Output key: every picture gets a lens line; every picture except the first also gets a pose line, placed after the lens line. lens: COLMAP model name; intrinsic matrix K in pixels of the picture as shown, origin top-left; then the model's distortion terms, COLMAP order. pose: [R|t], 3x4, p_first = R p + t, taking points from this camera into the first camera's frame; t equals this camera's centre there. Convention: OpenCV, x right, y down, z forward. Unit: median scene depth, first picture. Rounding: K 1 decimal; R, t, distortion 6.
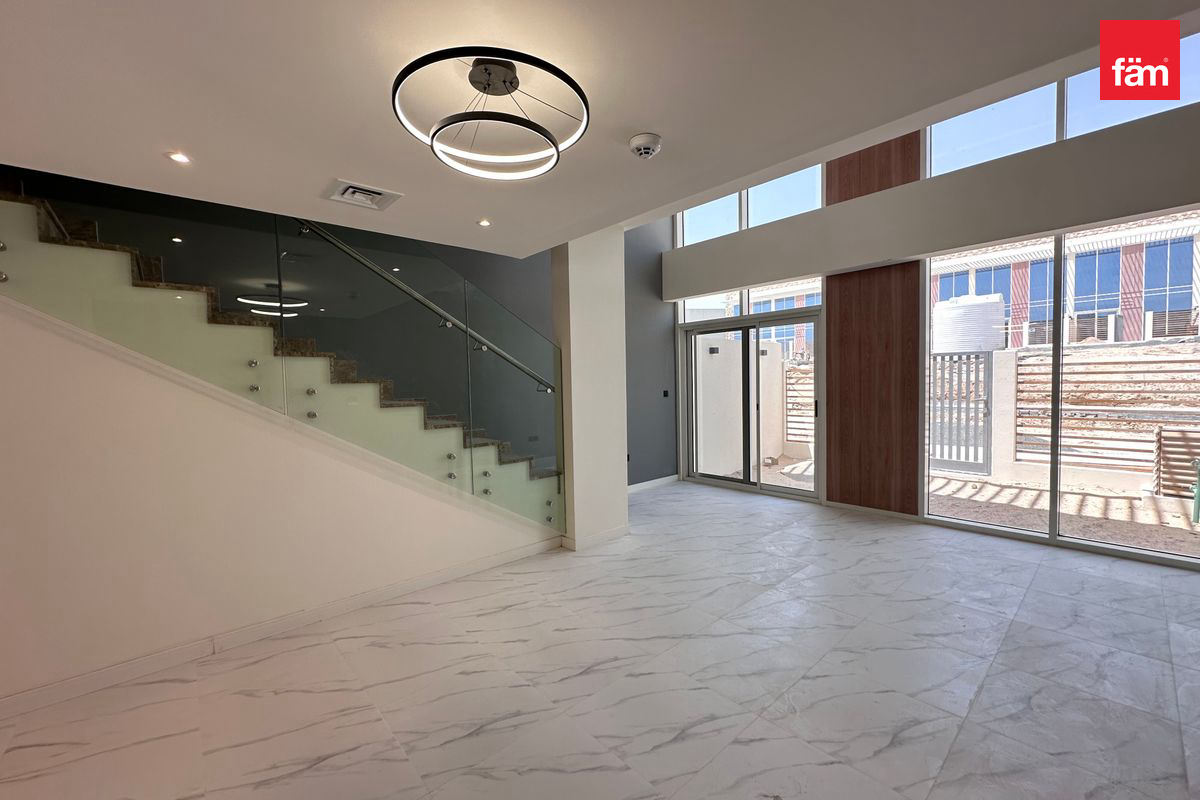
lens RADIAL K [[483.7, 0, 600.0], [0, 483.7, 400.0], [0, 0, 1]] dist [-0.001387, -0.000047]
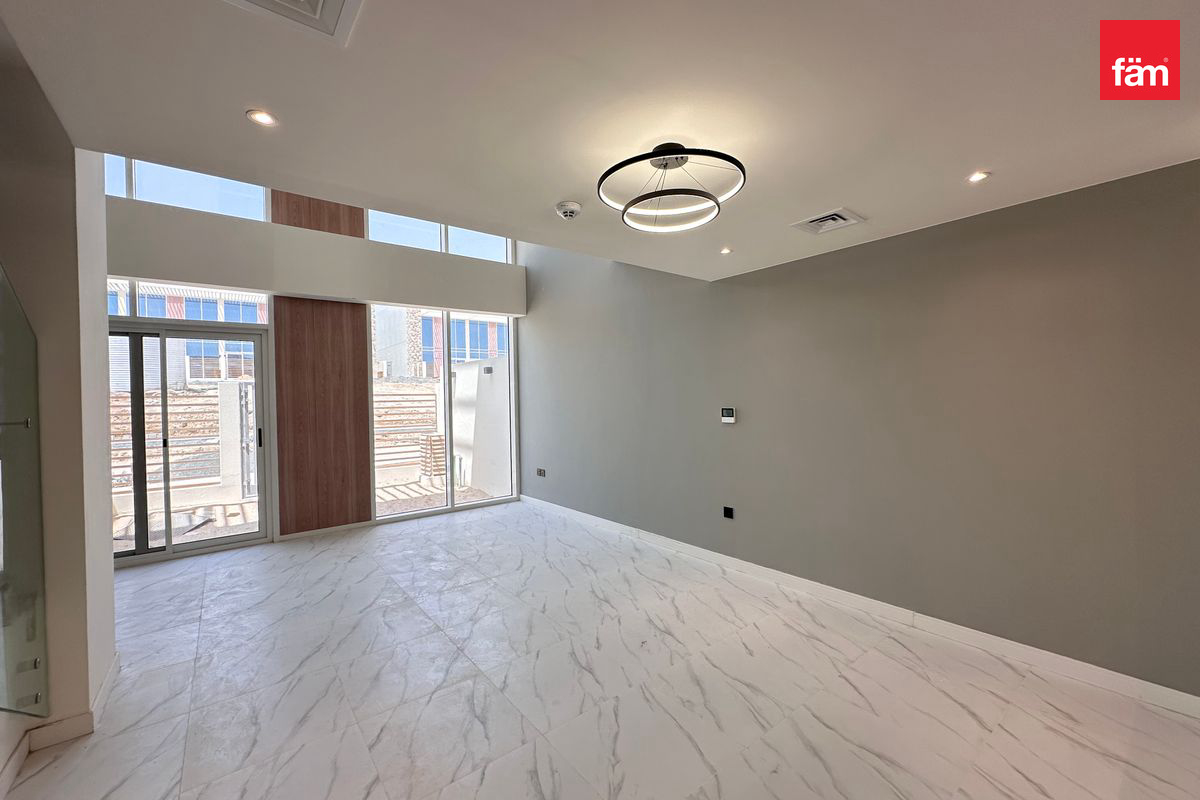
lens RADIAL K [[483.7, 0, 600.0], [0, 483.7, 400.0], [0, 0, 1]] dist [-0.001387, -0.000047]
pose [[0.042944, 0.014074, 0.998978, -0.502827], [0.056688, 0.998256, -0.016501, -0.001894], [-0.997468, 0.057339, 0.042071, 0.385145]]
